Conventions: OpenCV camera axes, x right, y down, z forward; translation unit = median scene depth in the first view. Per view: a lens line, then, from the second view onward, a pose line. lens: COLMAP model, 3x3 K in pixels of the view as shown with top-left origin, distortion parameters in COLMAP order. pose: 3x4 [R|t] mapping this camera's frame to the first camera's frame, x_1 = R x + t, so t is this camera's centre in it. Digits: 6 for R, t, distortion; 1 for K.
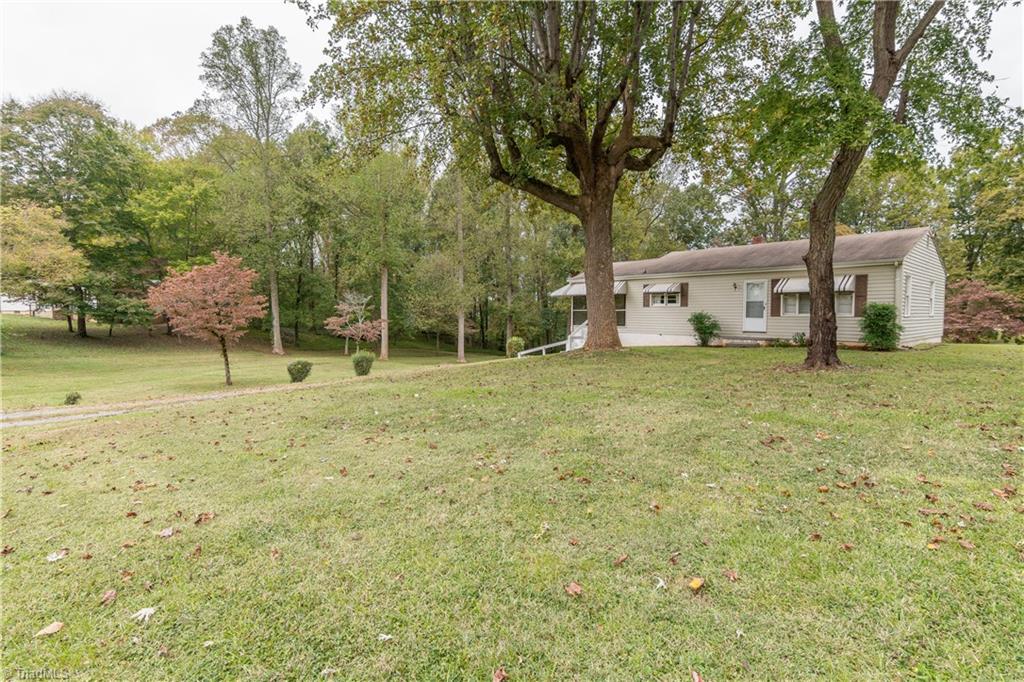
lens RADIAL K [[492.6, 0, 516.7], [0, 492.6, 338.8], [0, 0, 1]] dist [-0.005390, 0.000847]
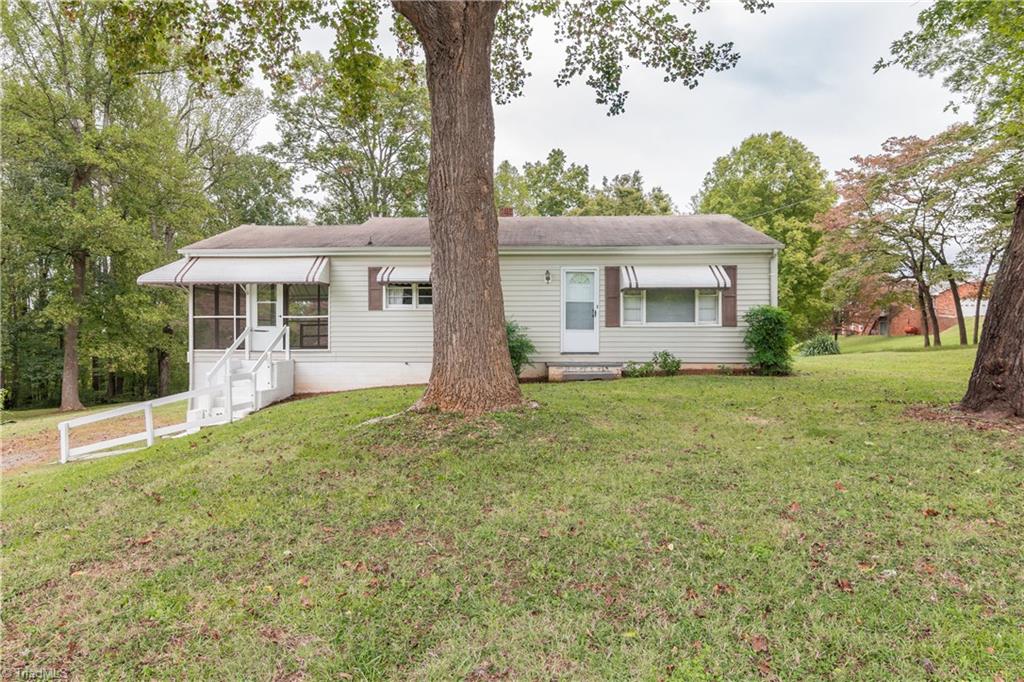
lens RADIAL K [[620.2, 0, 511.9], [0, 620.2, 339.6], [0, 0, 1]] dist [0.005087, 0.000393]
pose [[0.696211, -0.011685, 0.717743, -0.103005], [0.039933, 0.998950, -0.022471, -0.014563], [-0.716726, 0.044306, 0.695946, 0.466810]]
